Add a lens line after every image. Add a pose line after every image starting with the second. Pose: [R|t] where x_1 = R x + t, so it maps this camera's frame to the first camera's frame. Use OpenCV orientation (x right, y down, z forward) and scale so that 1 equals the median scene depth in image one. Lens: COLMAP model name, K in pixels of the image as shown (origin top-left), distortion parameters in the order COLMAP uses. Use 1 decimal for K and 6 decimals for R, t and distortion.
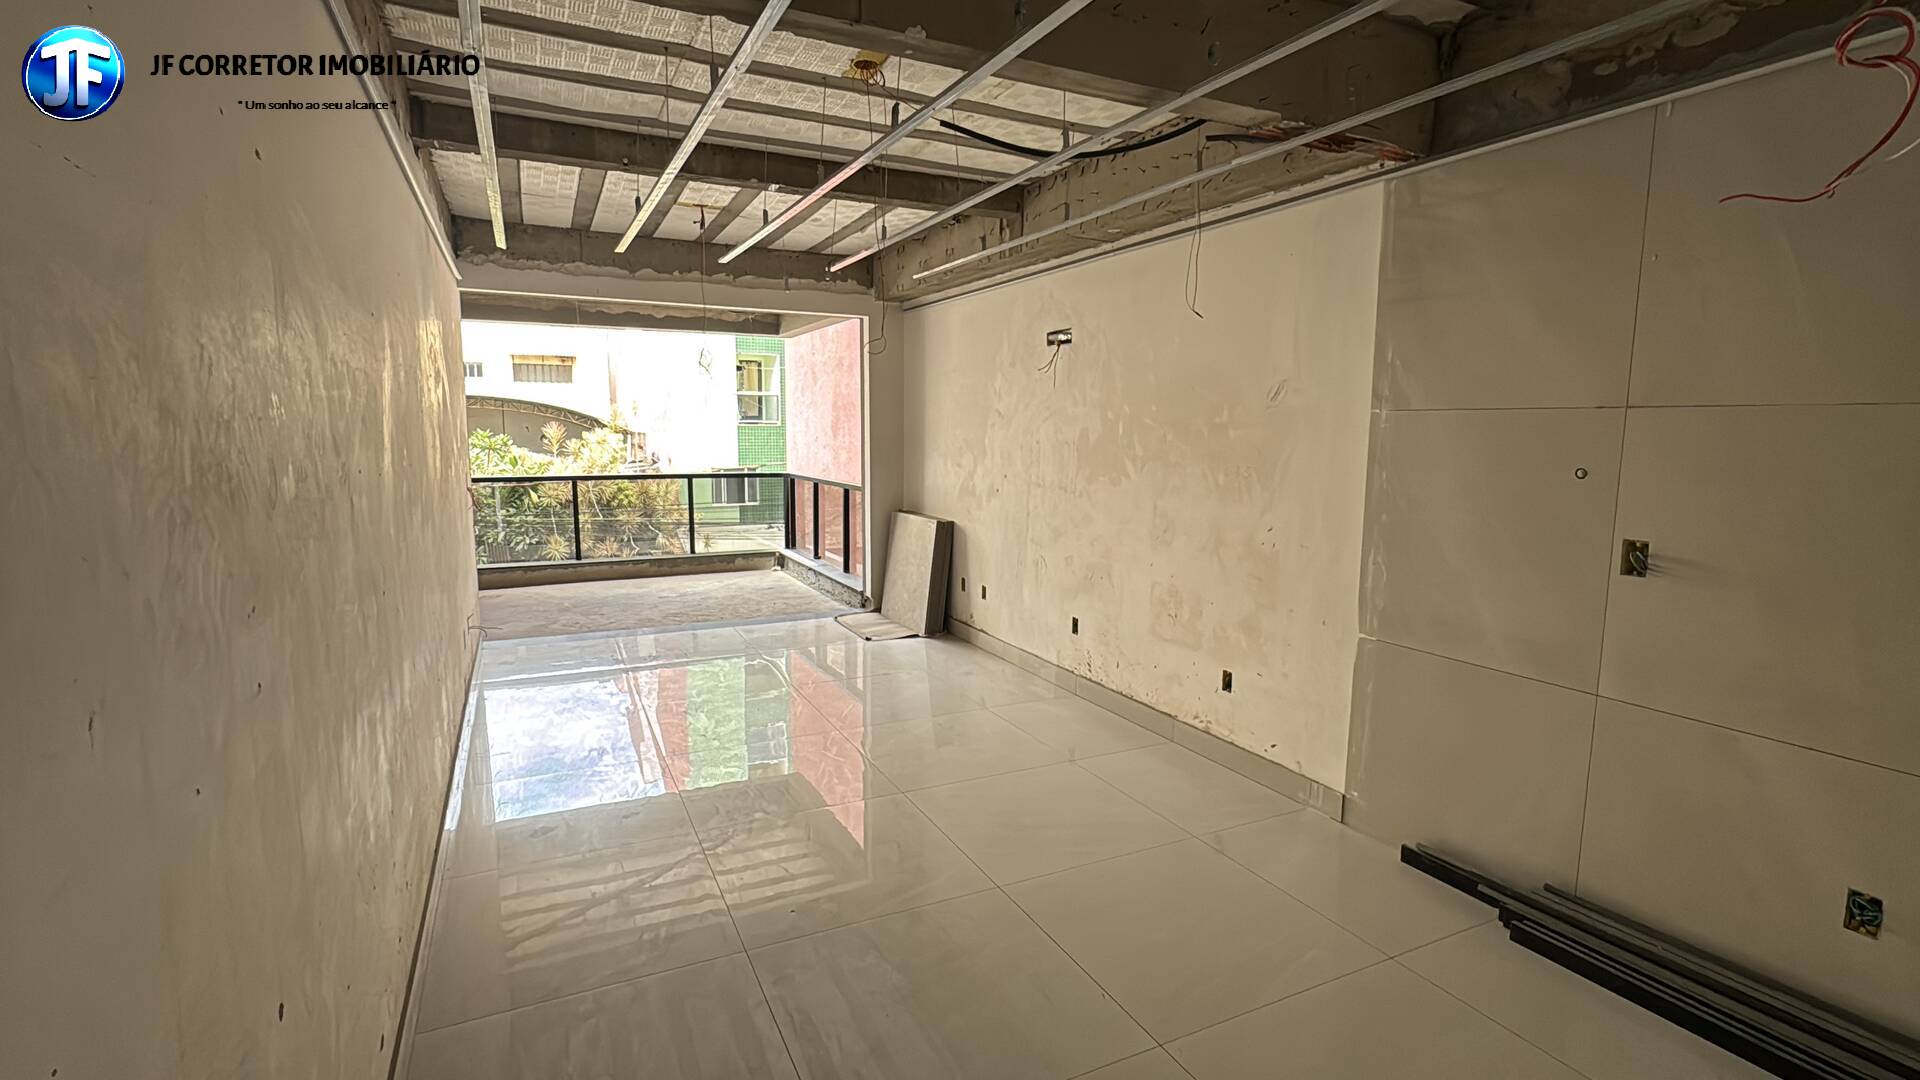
lens RADIAL K [[886.4, 0, 959.6], [0, 886.4, 538.4], [0, 0, 1]] dist [-0.003217, -0.000175]
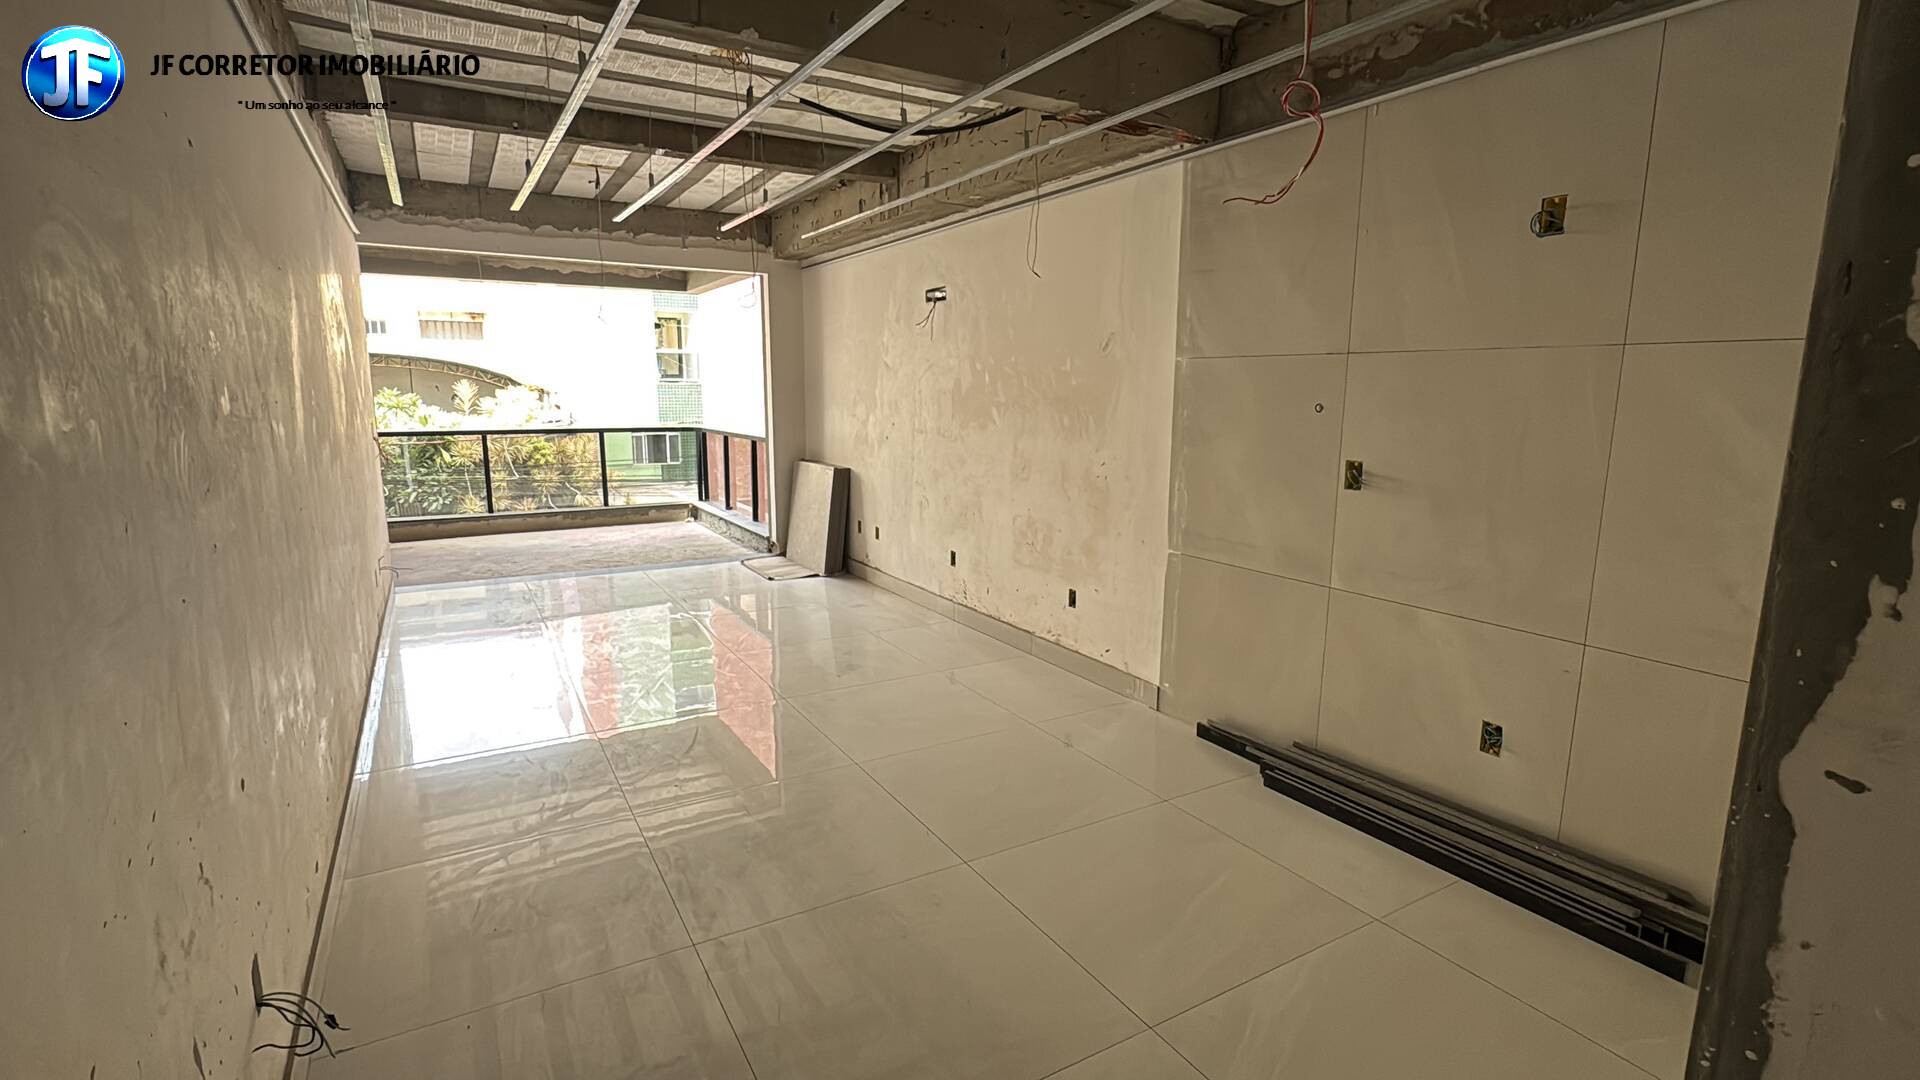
lens RADIAL K [[886.4, 0, 960.7], [0, 886.4, 540.0], [0, 0, 1]] dist [-0.003217, -0.000175]
pose [[0.997106, -0.013301, 0.074846, 0.077395], [0.009890, 0.998903, 0.045761, 0.033722], [-0.075373, -0.044888, 0.996145, -0.137457]]
